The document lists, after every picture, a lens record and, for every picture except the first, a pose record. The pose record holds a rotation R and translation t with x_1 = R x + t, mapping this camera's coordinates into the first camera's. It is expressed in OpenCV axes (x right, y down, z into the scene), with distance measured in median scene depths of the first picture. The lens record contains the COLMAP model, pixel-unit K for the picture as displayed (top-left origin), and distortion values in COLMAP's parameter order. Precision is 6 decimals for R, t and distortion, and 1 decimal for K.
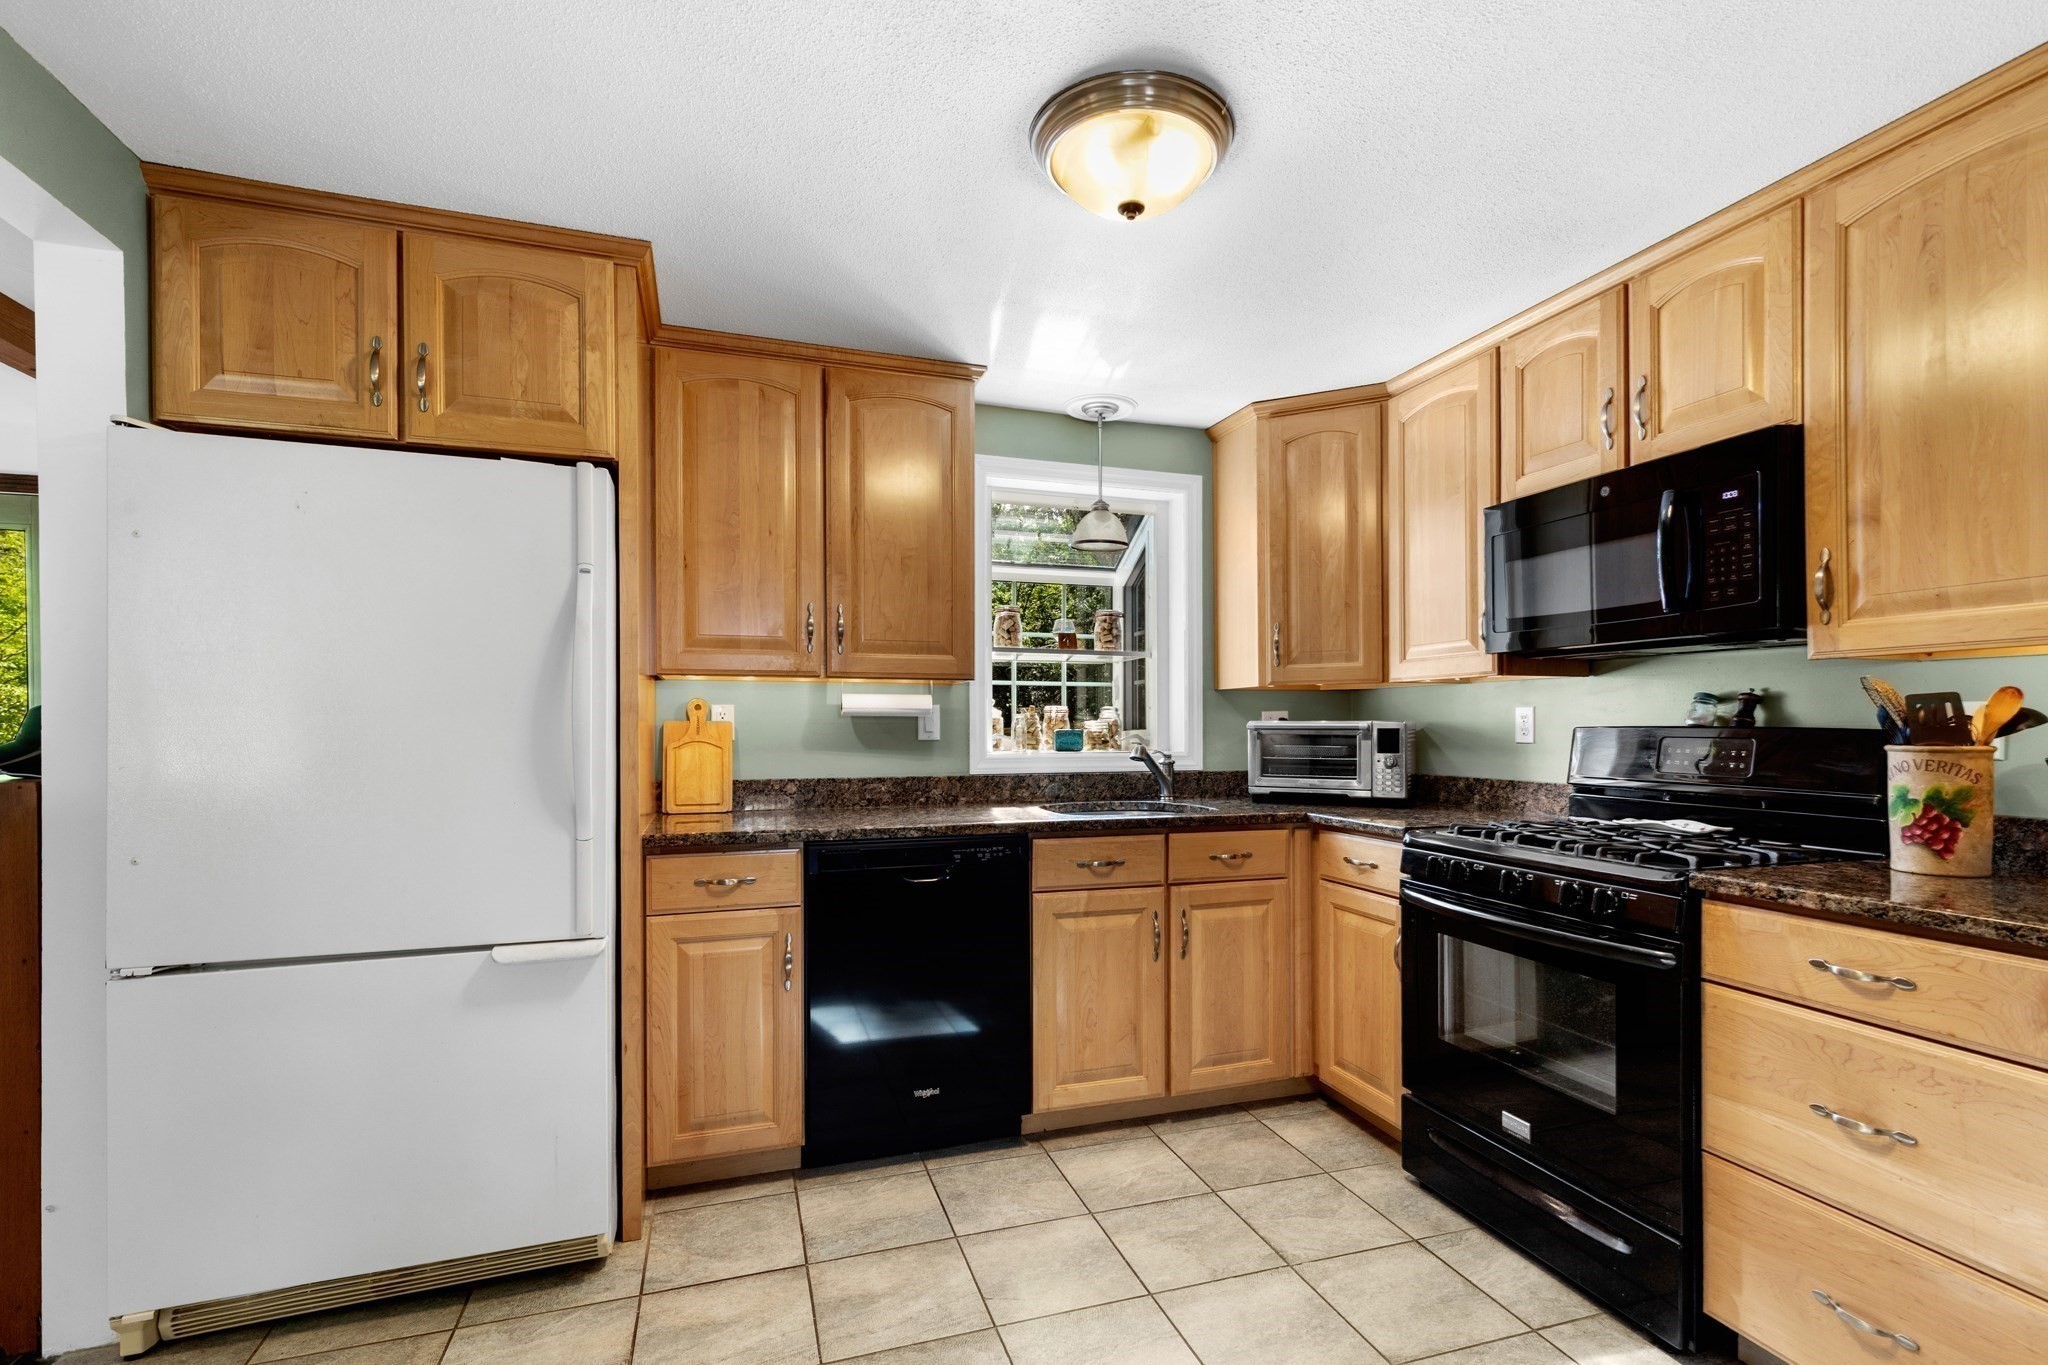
lens RADIAL K [[921.4, 0, 1037.8], [0, 921.4, 719.5], [0, 0, 1]] dist [-0.001036, 0.000126]
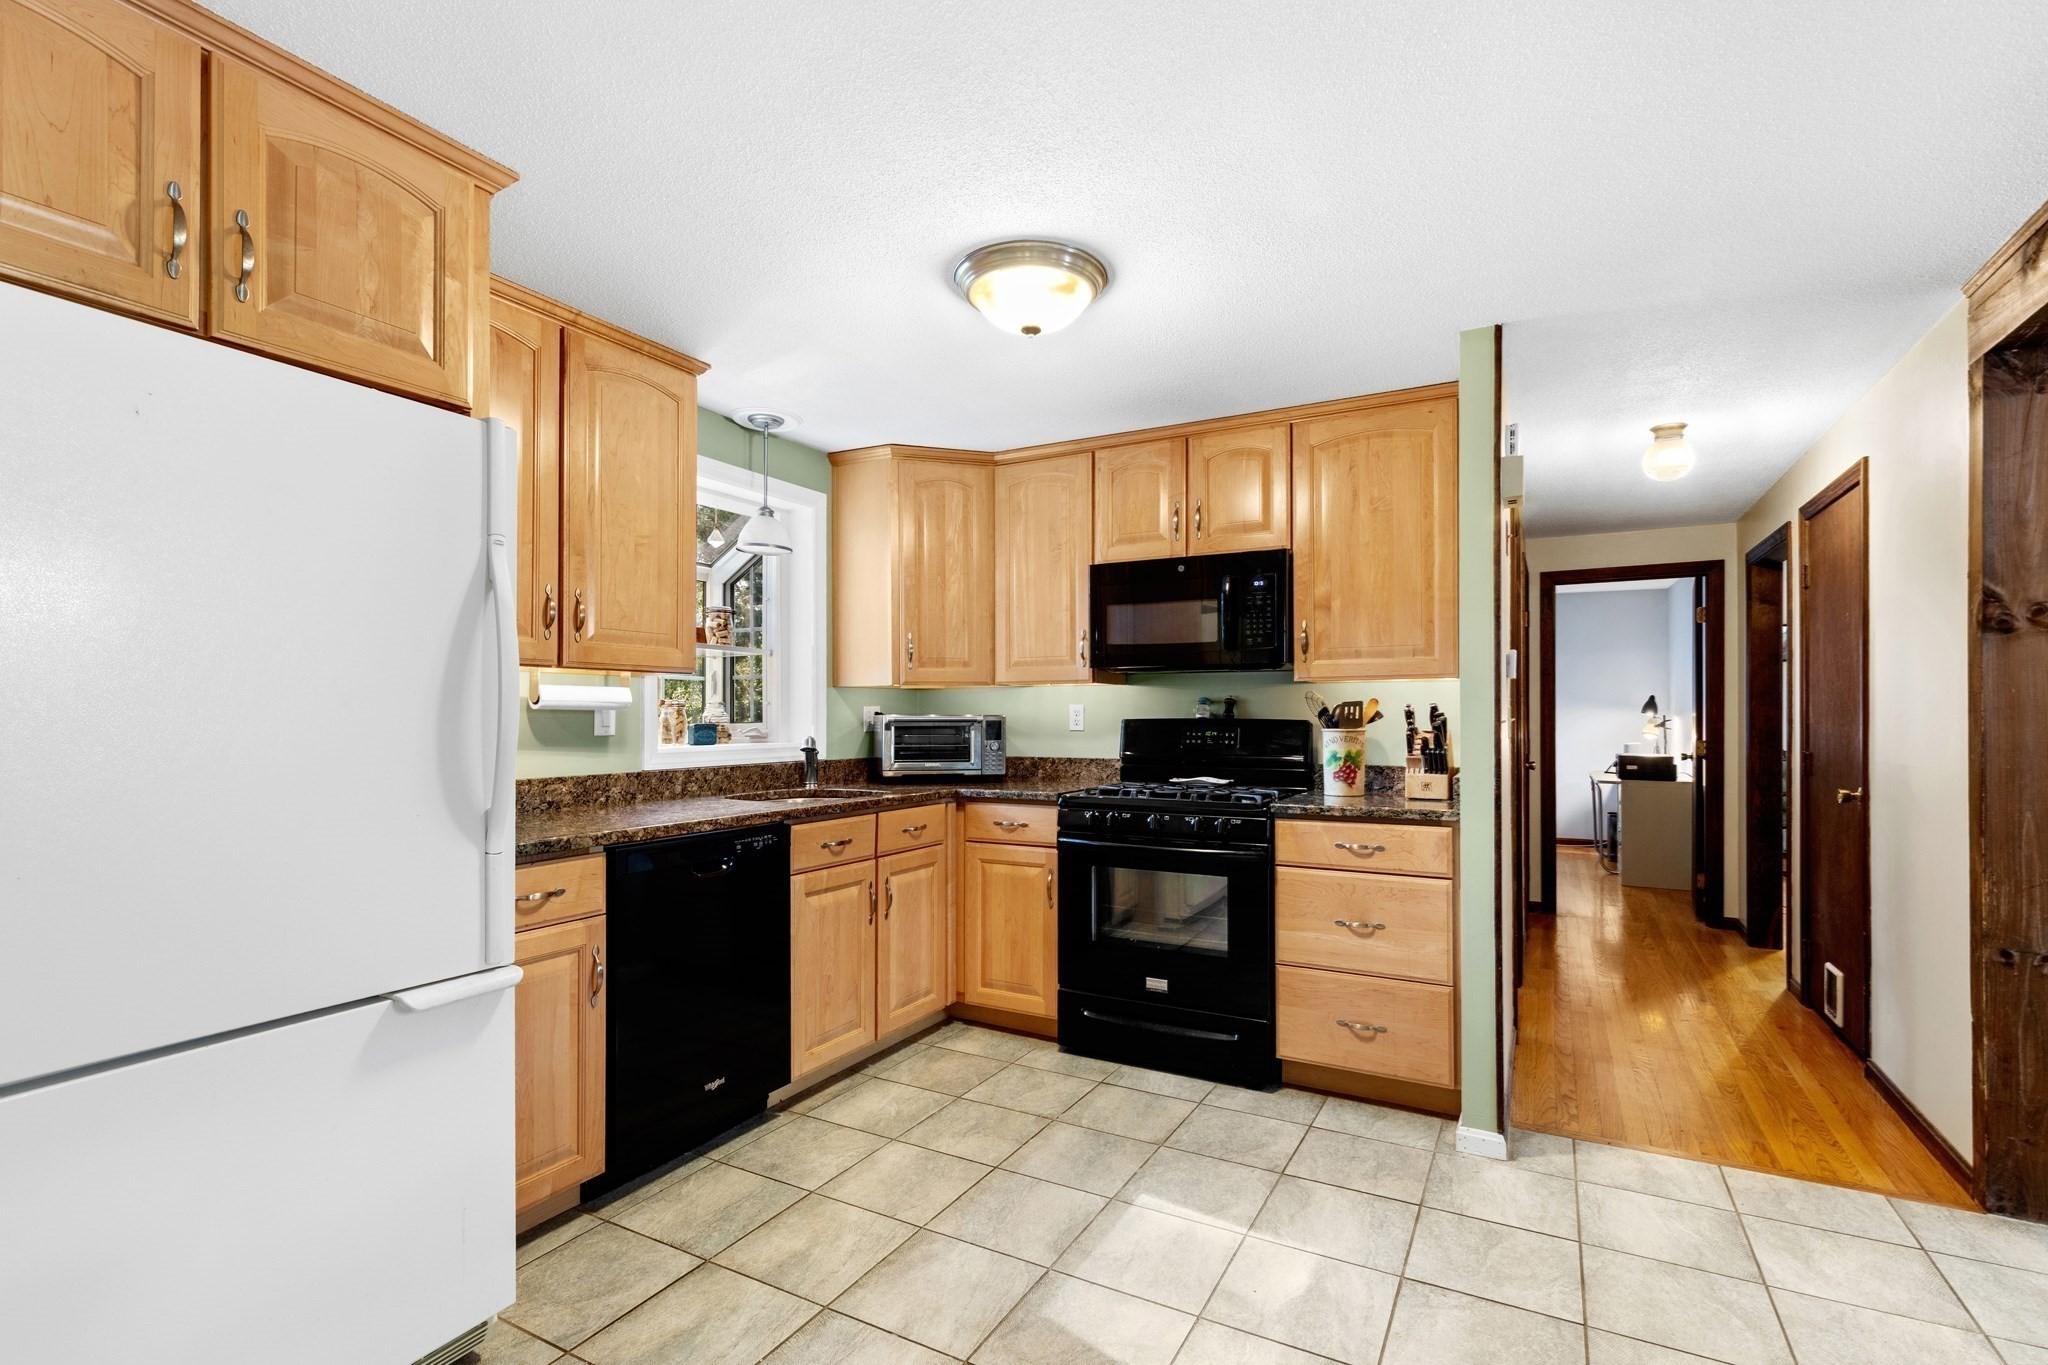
lens RADIAL K [[921.4, 0, 1032.0], [0, 921.4, 699.7], [0, 0, 1]] dist [-0.001036, 0.000126]
pose [[0.739523, 0.010930, 0.673042, -0.577188], [-0.002404, 0.999905, -0.013596, -0.003038], [-0.673126, 0.008437, 0.739479, 0.017239]]
